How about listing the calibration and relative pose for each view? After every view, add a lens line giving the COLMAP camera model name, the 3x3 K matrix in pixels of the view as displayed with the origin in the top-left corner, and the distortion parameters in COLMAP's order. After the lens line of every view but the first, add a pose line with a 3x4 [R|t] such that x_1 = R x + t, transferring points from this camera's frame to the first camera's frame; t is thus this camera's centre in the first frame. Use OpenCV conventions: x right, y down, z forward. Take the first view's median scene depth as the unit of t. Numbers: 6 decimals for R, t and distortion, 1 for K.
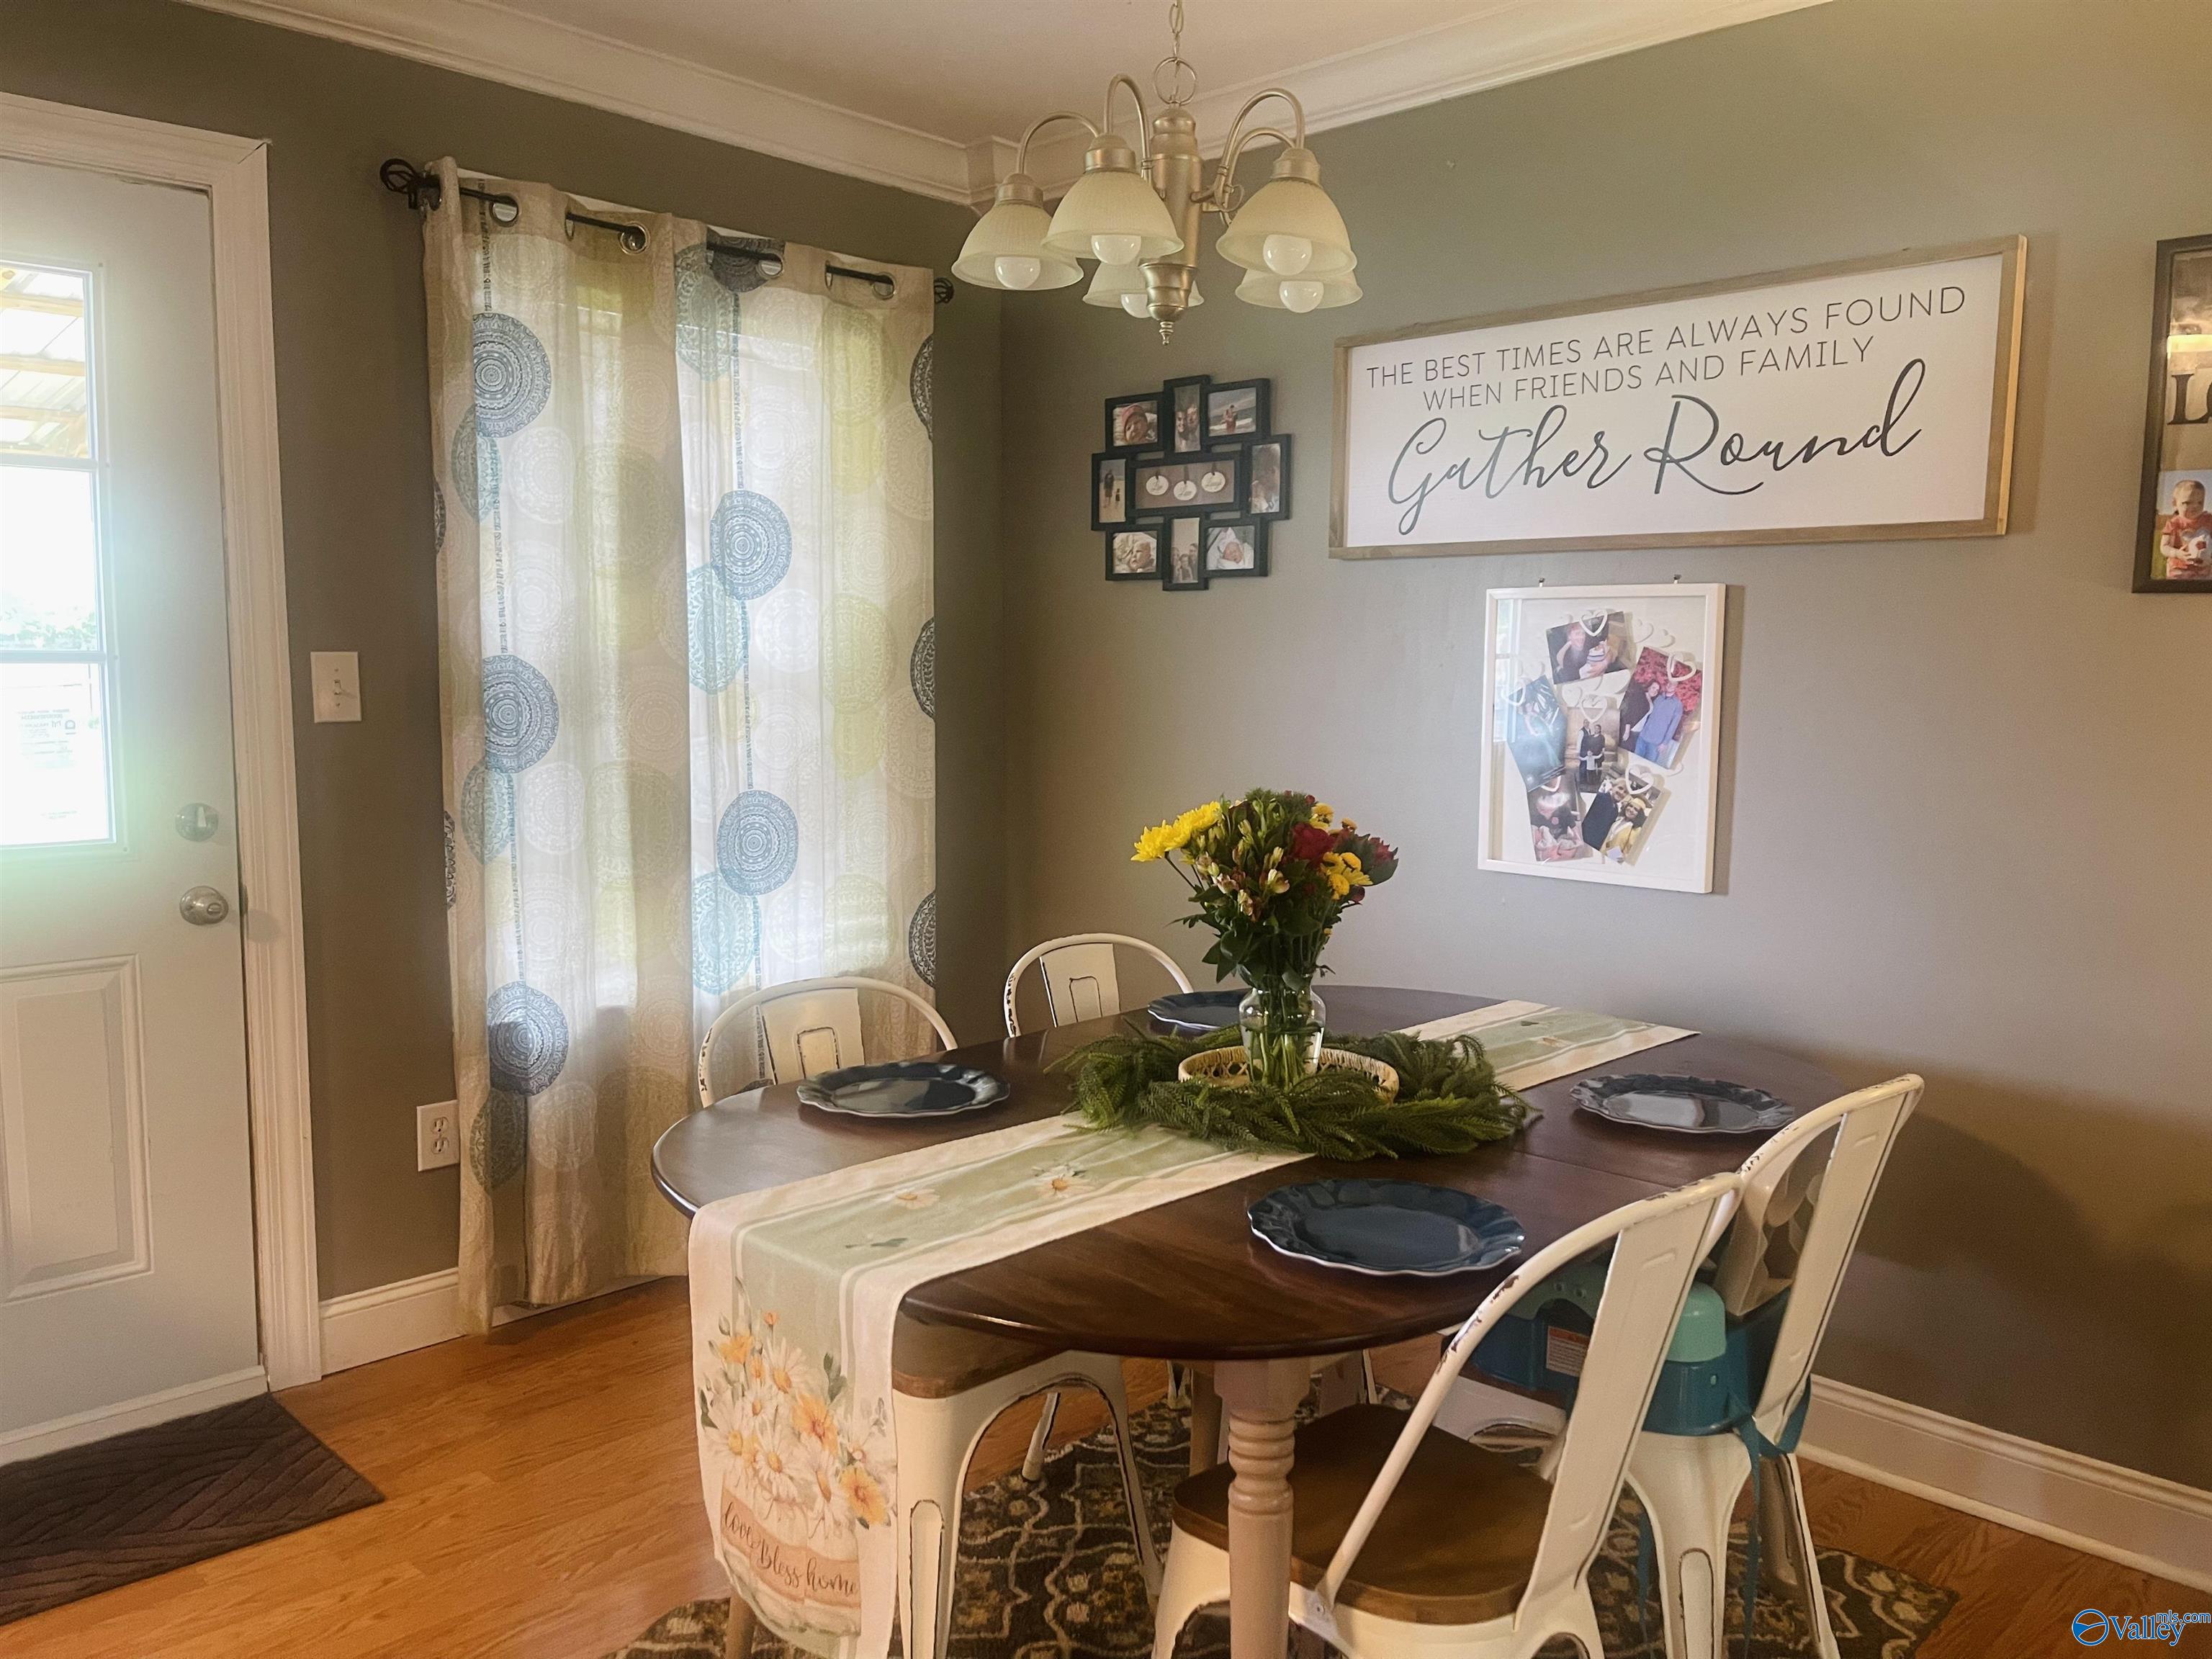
lens RADIAL K [[1677.0, 0, 1114.2], [0, 1677.0, 829.8], [0, 0, 1]] dist [0.067237, -0.091563]
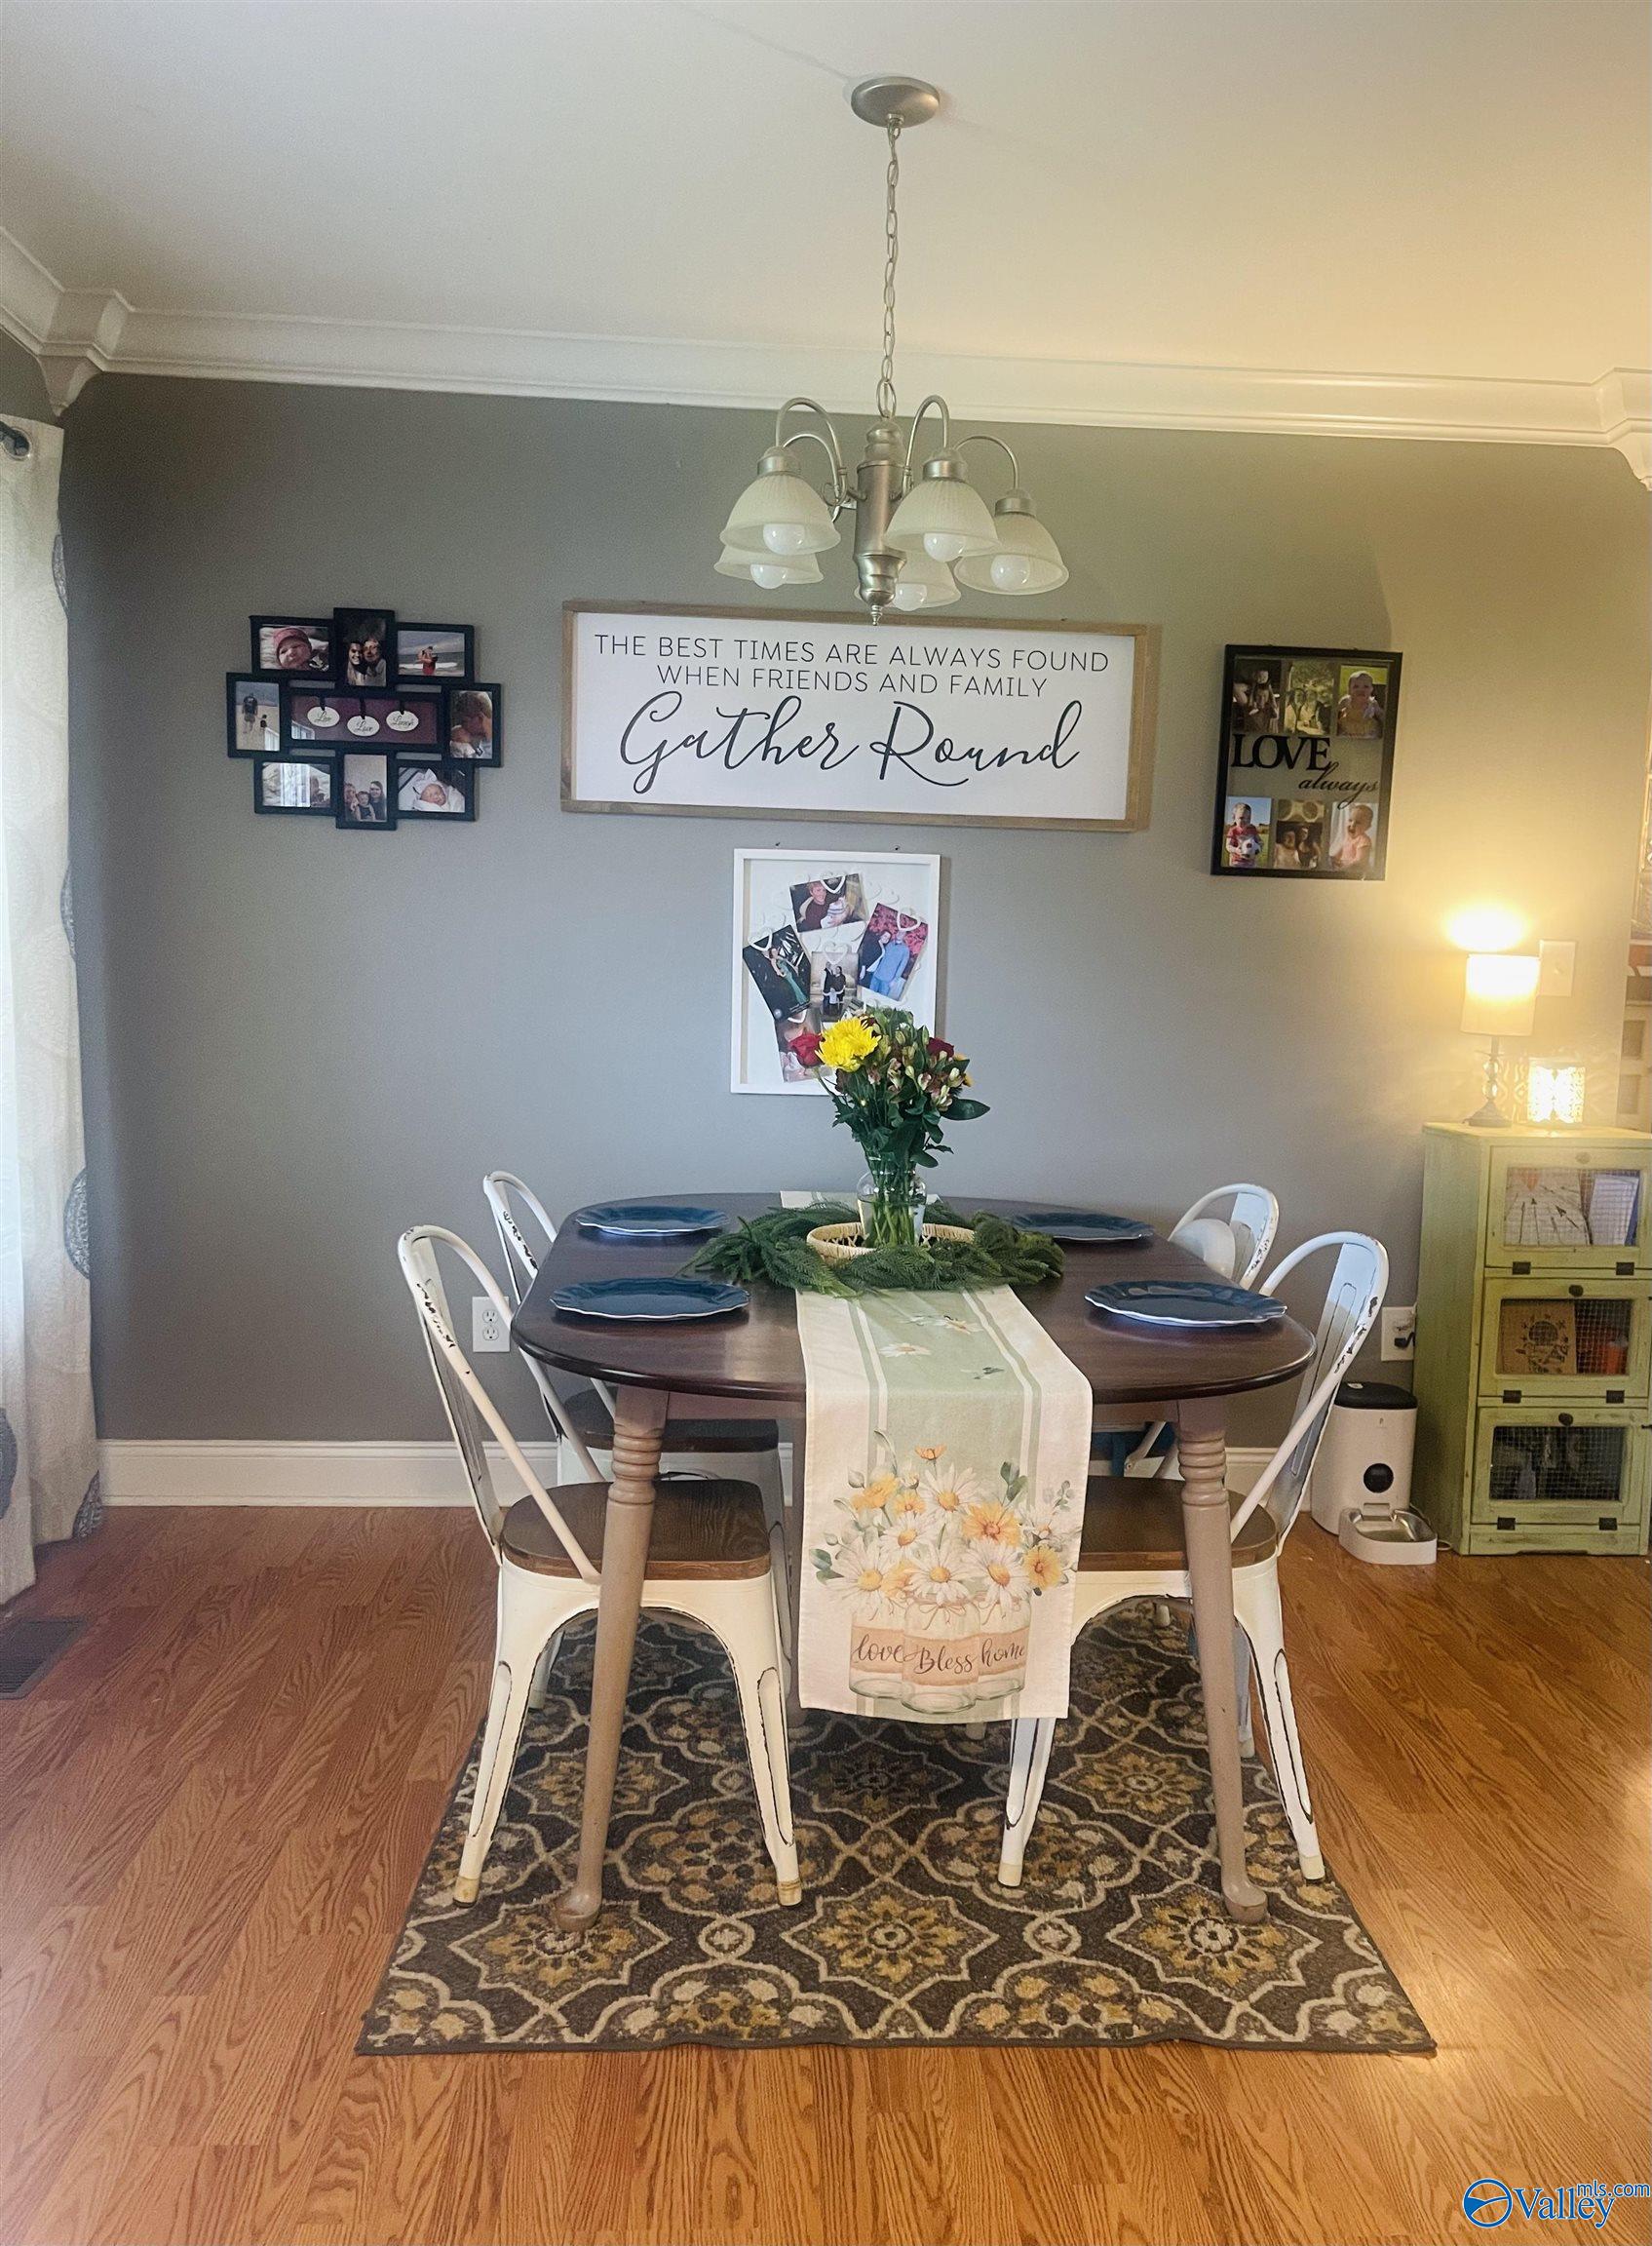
lens RADIAL K [[1702.6, 0, 921.0], [0, 1702.6, 1151.6], [0, 0, 1]] dist [0.067237, -0.091563]
pose [[0.683333, -0.074757, 0.726270, -0.572508], [0.057628, 0.997163, 0.048420, 0.015059], [-0.727829, 0.008766, 0.685702, 0.112821]]
